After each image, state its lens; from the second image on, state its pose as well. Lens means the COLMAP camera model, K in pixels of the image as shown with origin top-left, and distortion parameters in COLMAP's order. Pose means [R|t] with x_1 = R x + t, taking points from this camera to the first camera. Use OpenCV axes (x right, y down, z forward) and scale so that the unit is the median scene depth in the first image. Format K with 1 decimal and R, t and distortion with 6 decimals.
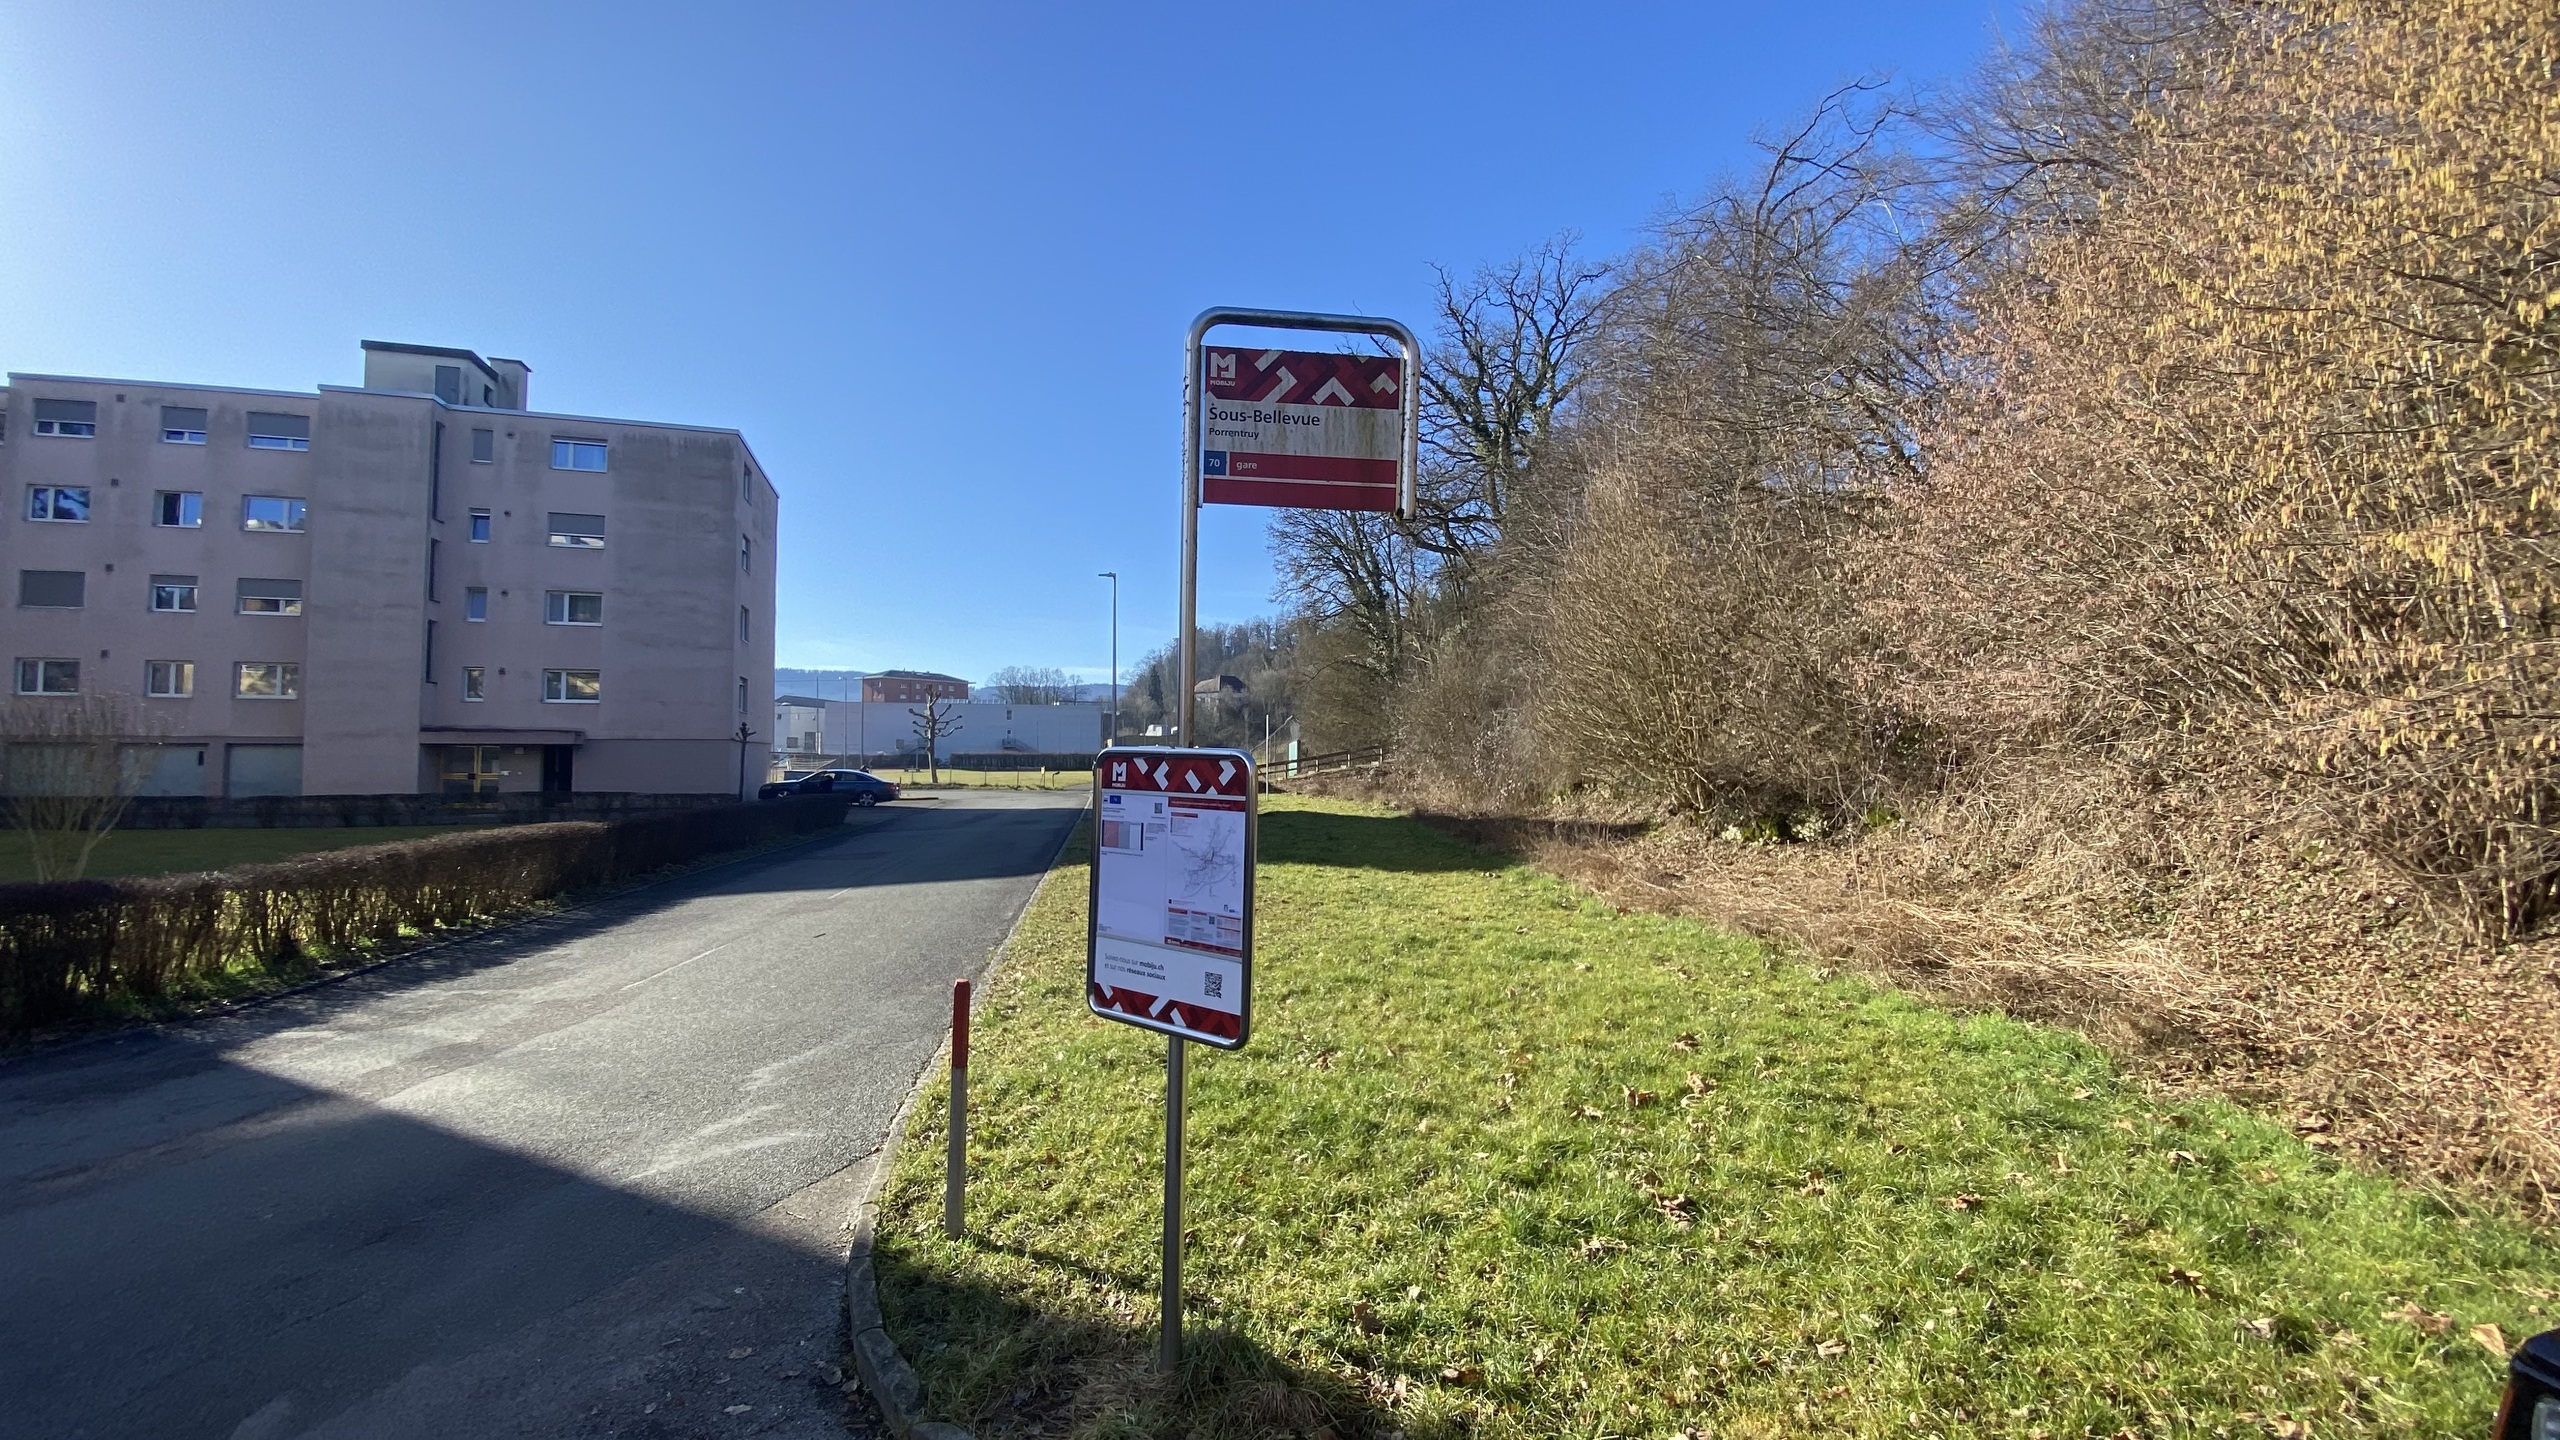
lens RADIAL K [[1036.8, 0, 1282.9], [0, 1036.8, 722.5], [0, 0, 1]] dist [0.021164, -0.020319]
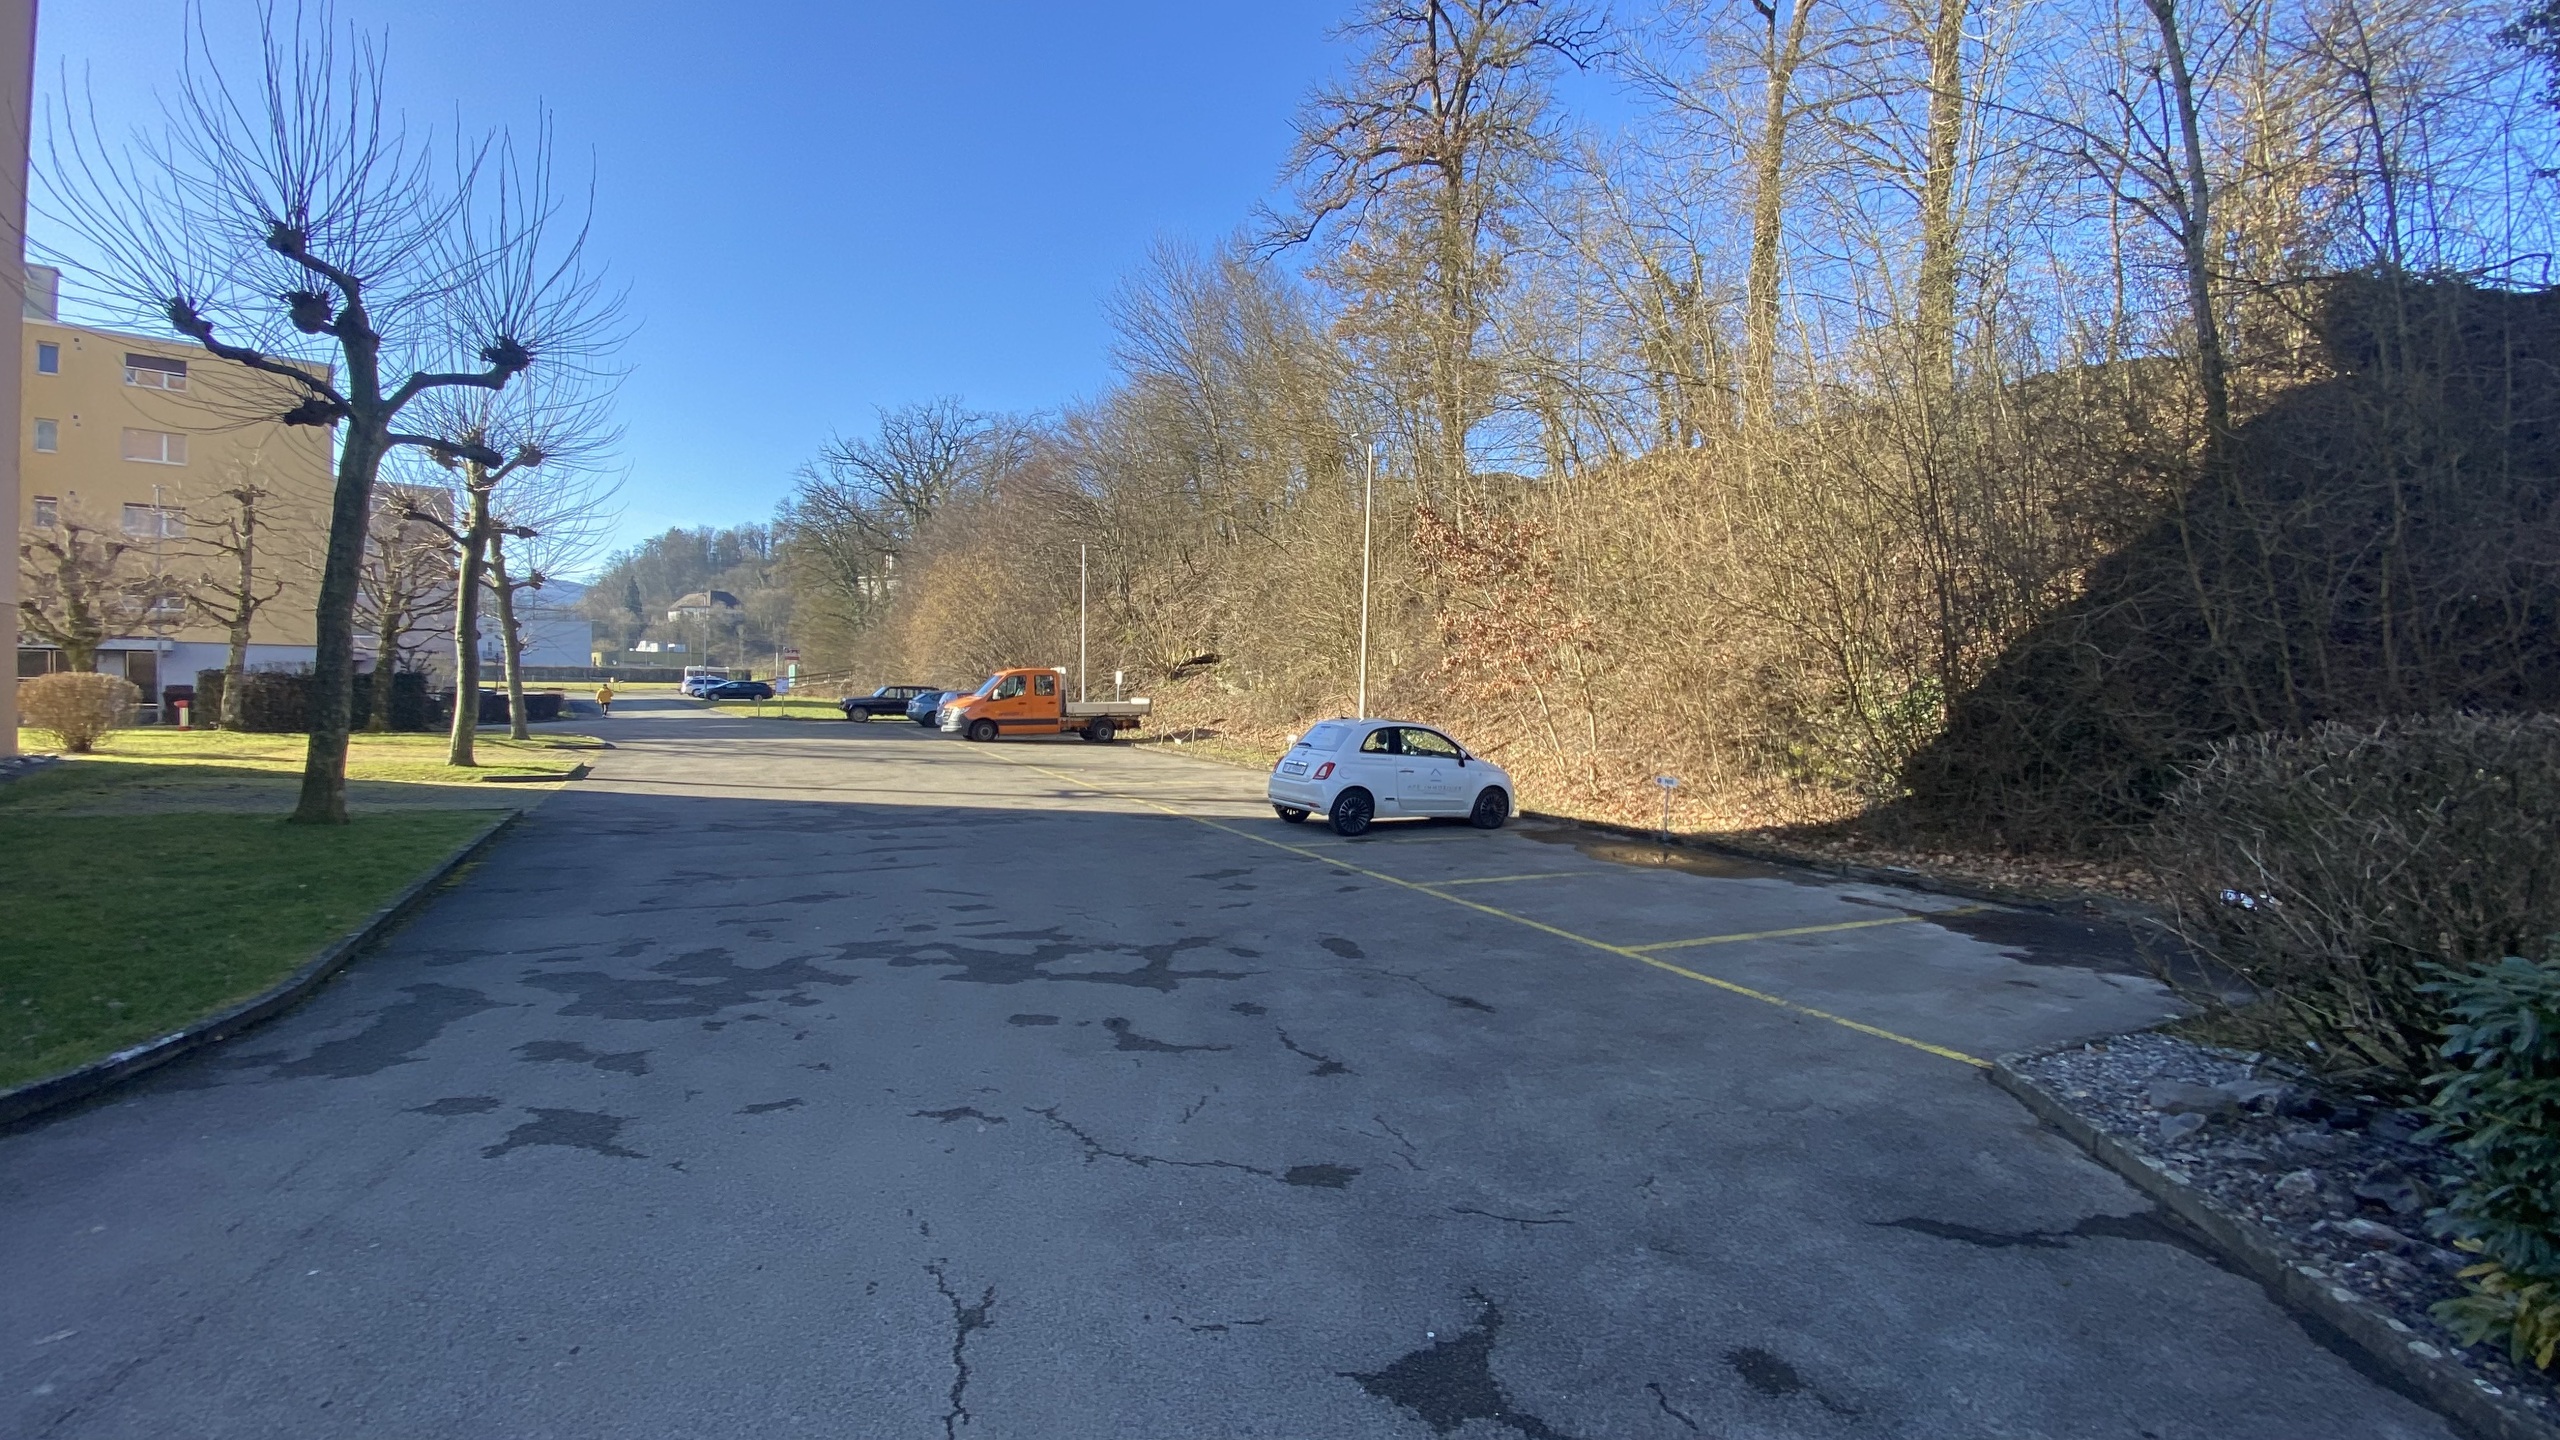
lens RADIAL K [[1036.8, 0, 1282.9], [0, 1036.8, 722.5], [0, 0, 1]] dist [0.021164, -0.020319]
pose [[0.899727, 0.002533, 0.436445, -0.002138], [-0.035646, 0.997069, 0.067697, -0.006139], [-0.434995, -0.076466, 0.897180, -0.165608]]
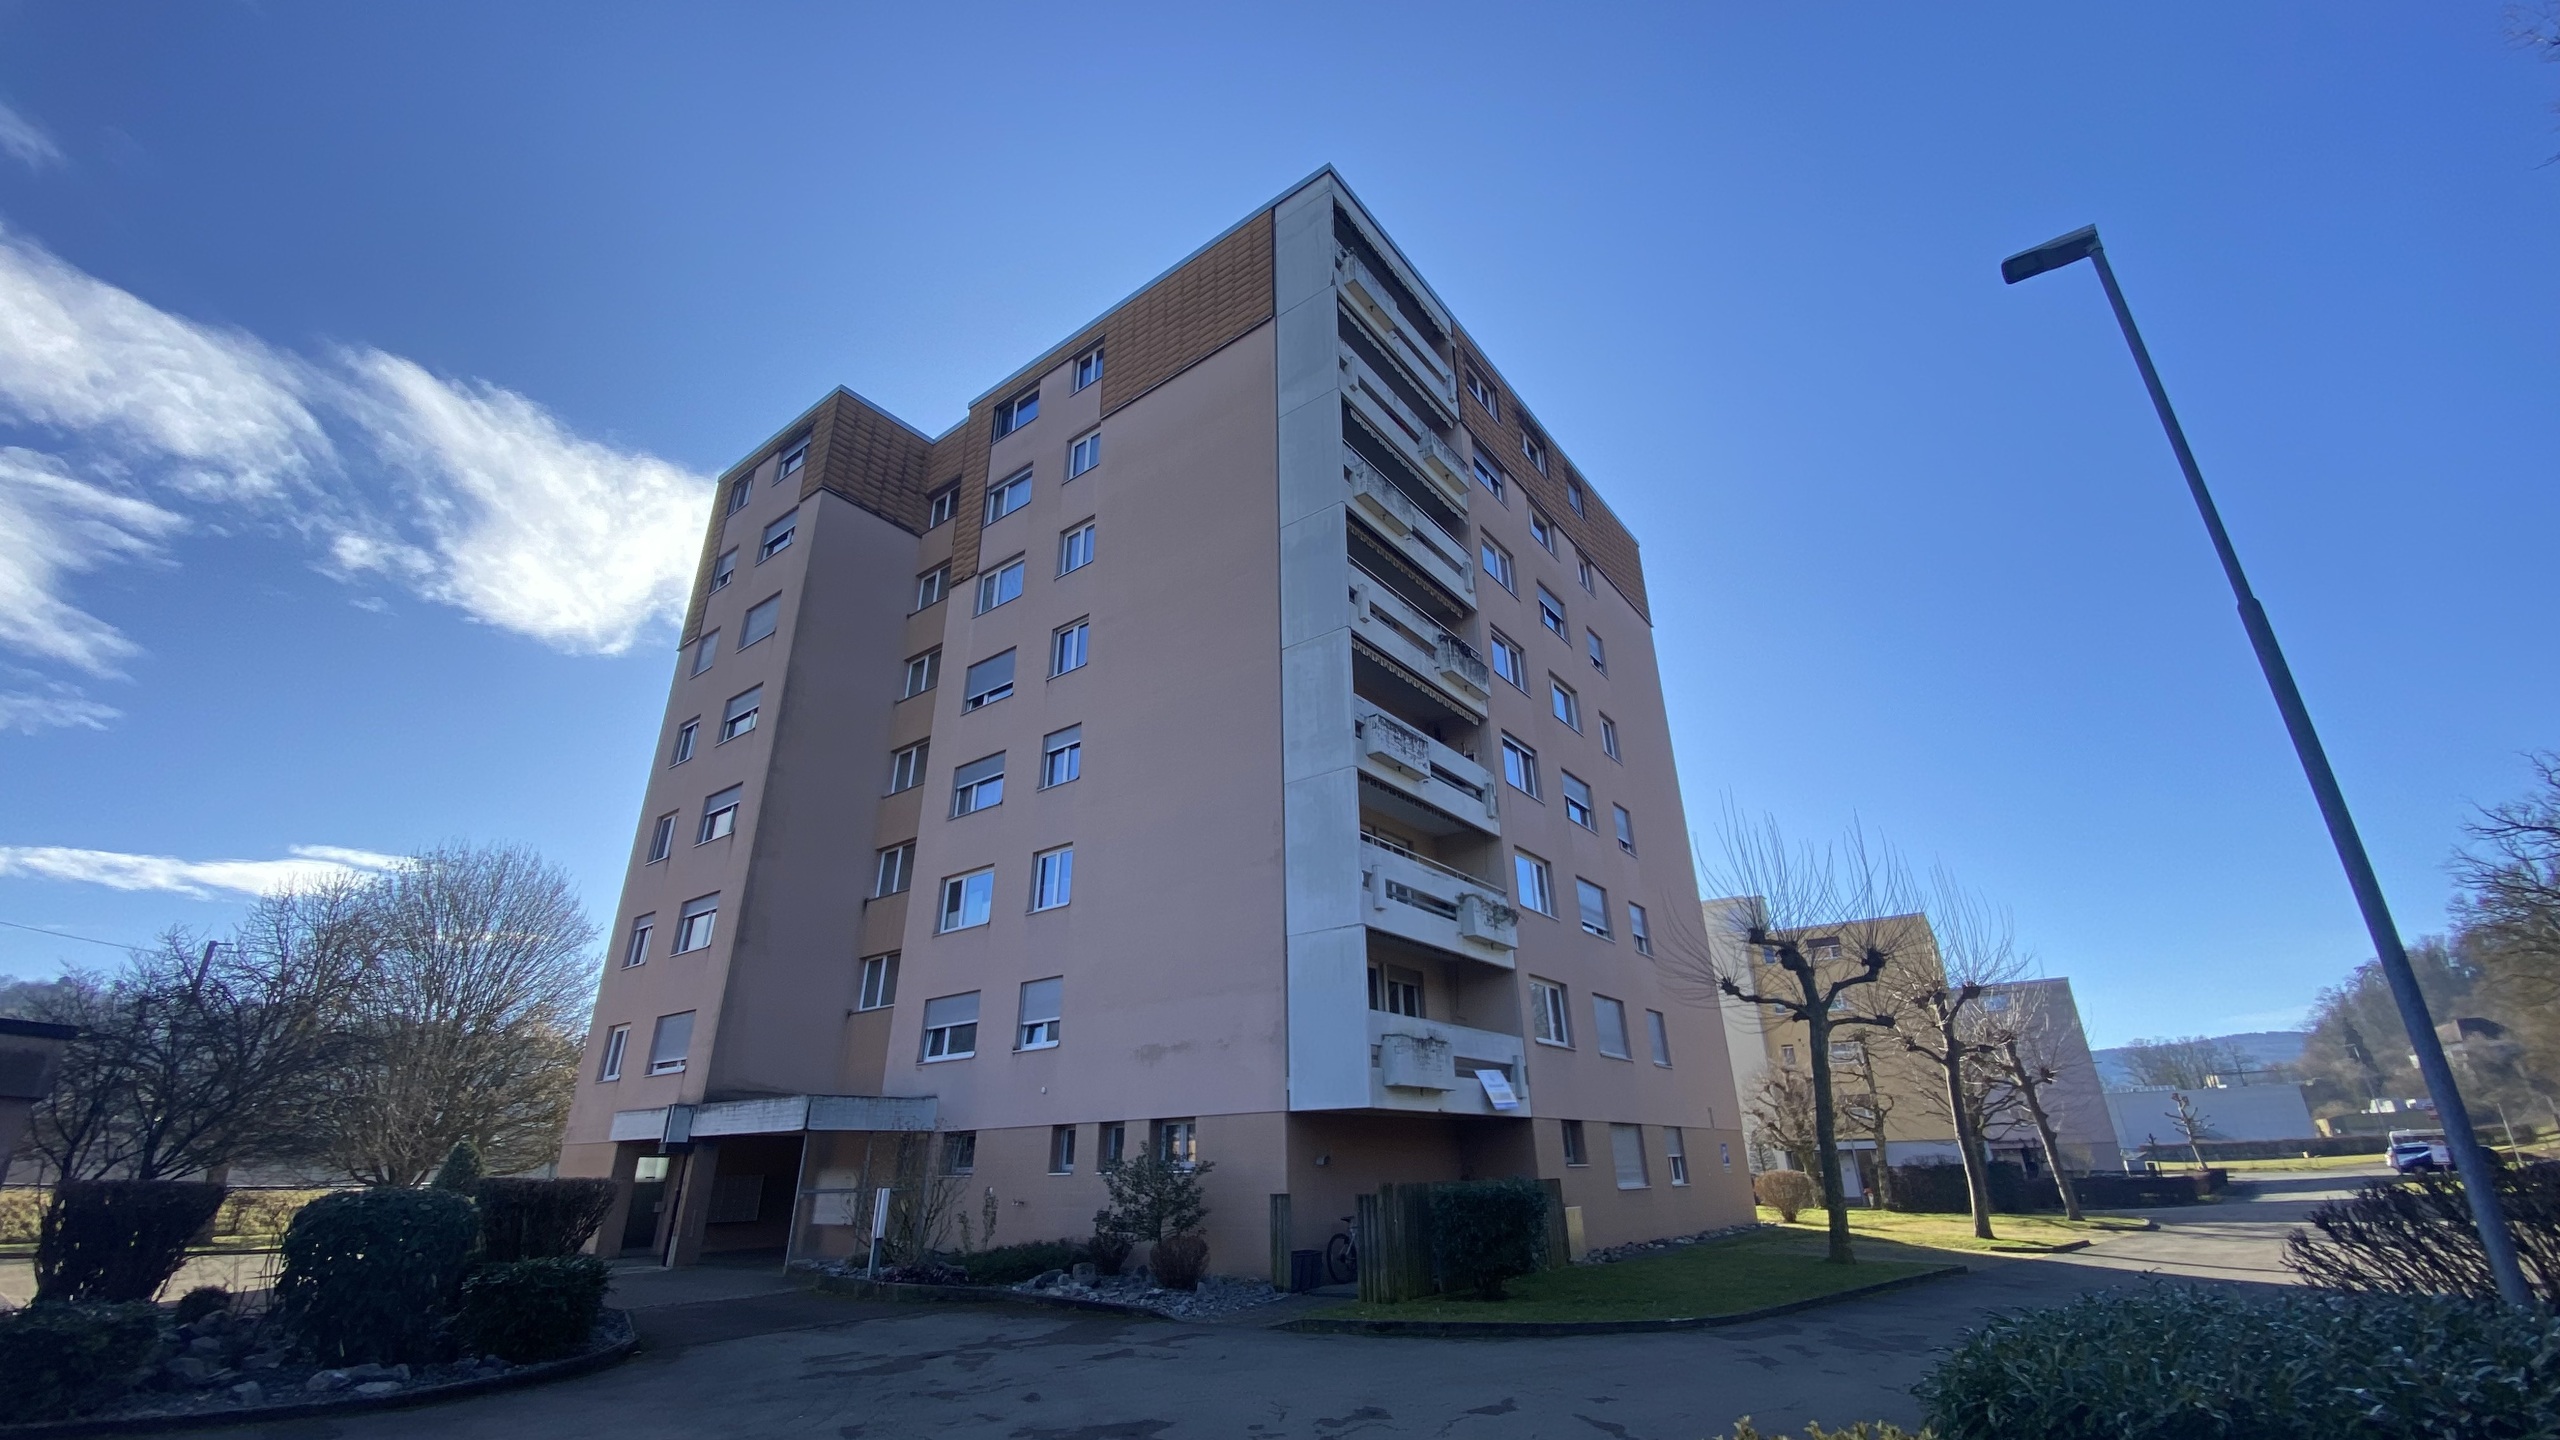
lens RADIAL K [[1036.8, 0, 1282.9], [0, 1036.8, 722.5], [0, 0, 1]] dist [0.021164, -0.020319]
pose [[0.618030, -0.322721, -0.716861, 0.020088], [0.049398, 0.925998, -0.374284, -0.007409], [0.784601, 0.195907, 0.588236, -0.190525]]
